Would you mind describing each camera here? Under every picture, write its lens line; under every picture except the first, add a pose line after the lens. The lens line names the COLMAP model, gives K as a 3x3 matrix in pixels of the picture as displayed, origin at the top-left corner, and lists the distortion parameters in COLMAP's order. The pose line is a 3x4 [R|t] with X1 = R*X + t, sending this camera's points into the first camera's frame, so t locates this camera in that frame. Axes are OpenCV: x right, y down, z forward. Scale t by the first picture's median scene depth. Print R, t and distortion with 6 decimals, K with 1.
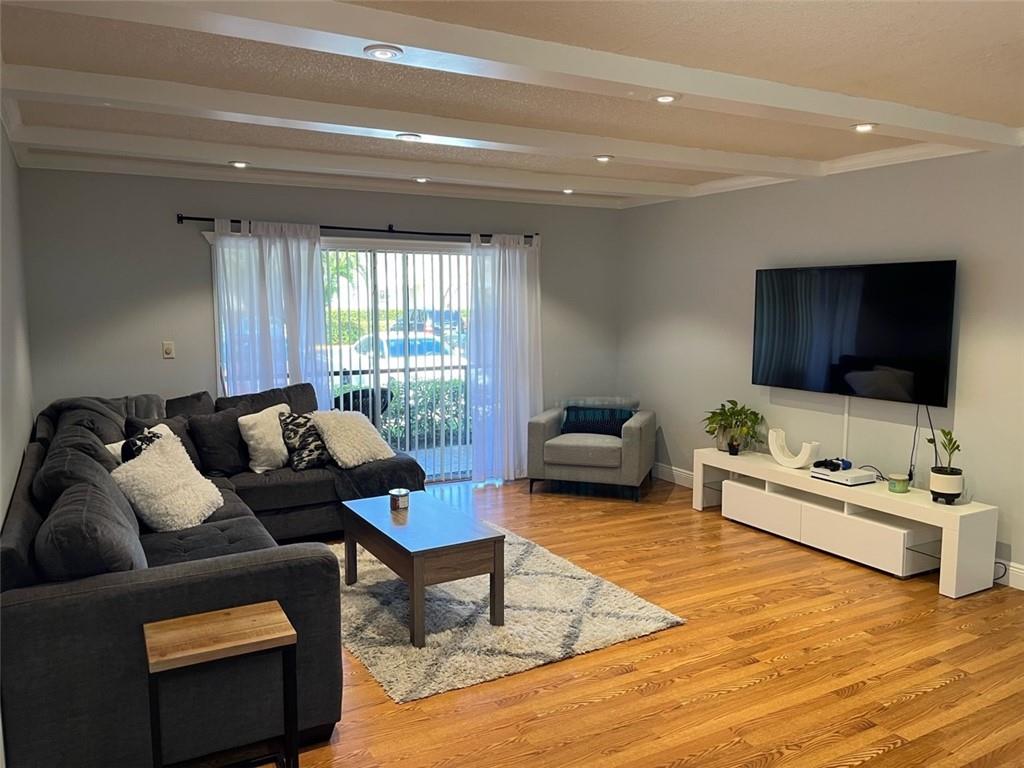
lens RADIAL K [[776.4, 0, 512.8], [0, 776.4, 386.4], [0, 0, 1]] dist [0.051279, -0.027536]
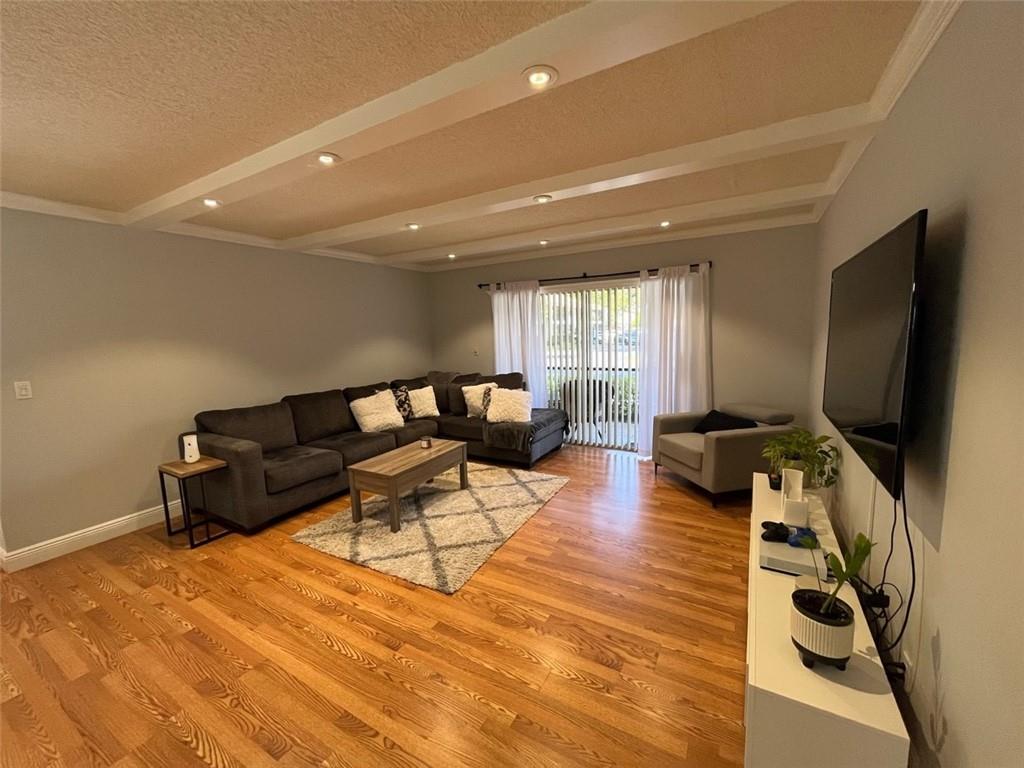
lens RADIAL K [[411.1, 0, 510.4], [0, 411.1, 383.9], [0, 0, 1]] dist [-0.001733, 0.000912]
pose [[0.509323, 0.094612, -0.855359, 0.615551], [-0.067213, 0.995275, 0.070067, -0.049809], [0.857947, 0.021804, 0.513276, 0.606444]]
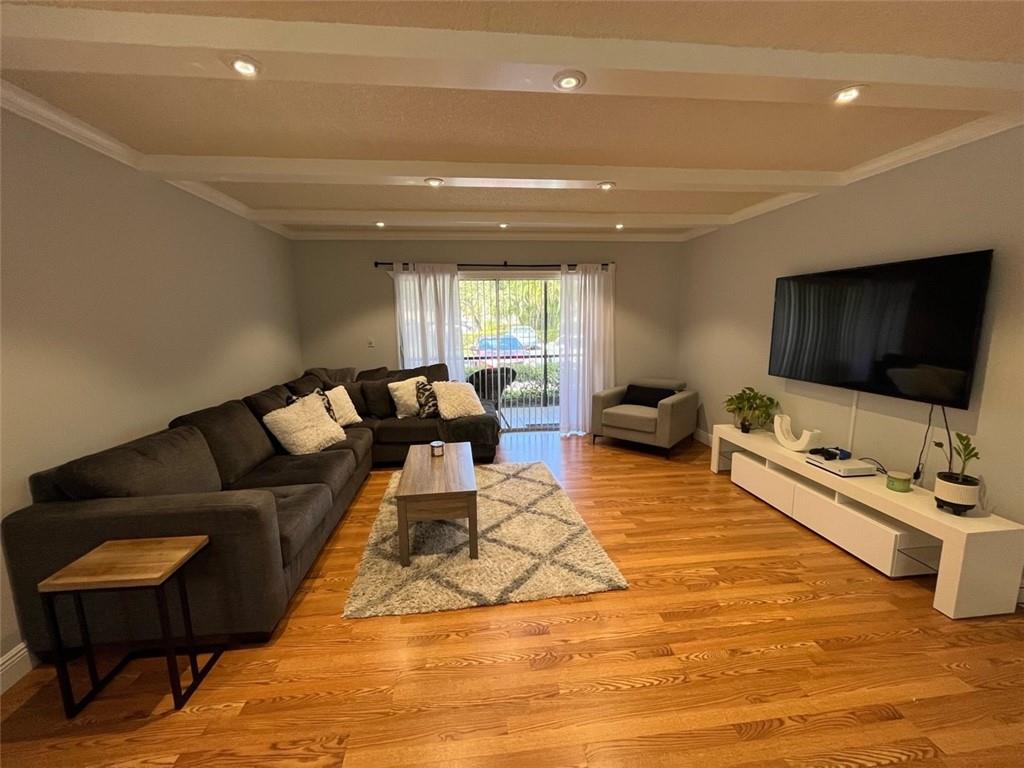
lens RADIAL K [[411.1, 0, 509.8], [0, 411.1, 382.5], [0, 0, 1]] dist [-0.001733, 0.000912]
pose [[0.922423, 0.046161, -0.383412, 0.222586], [-0.029034, 0.998310, 0.050342, -0.013803], [0.385088, -0.035305, 0.922204, 0.322686]]
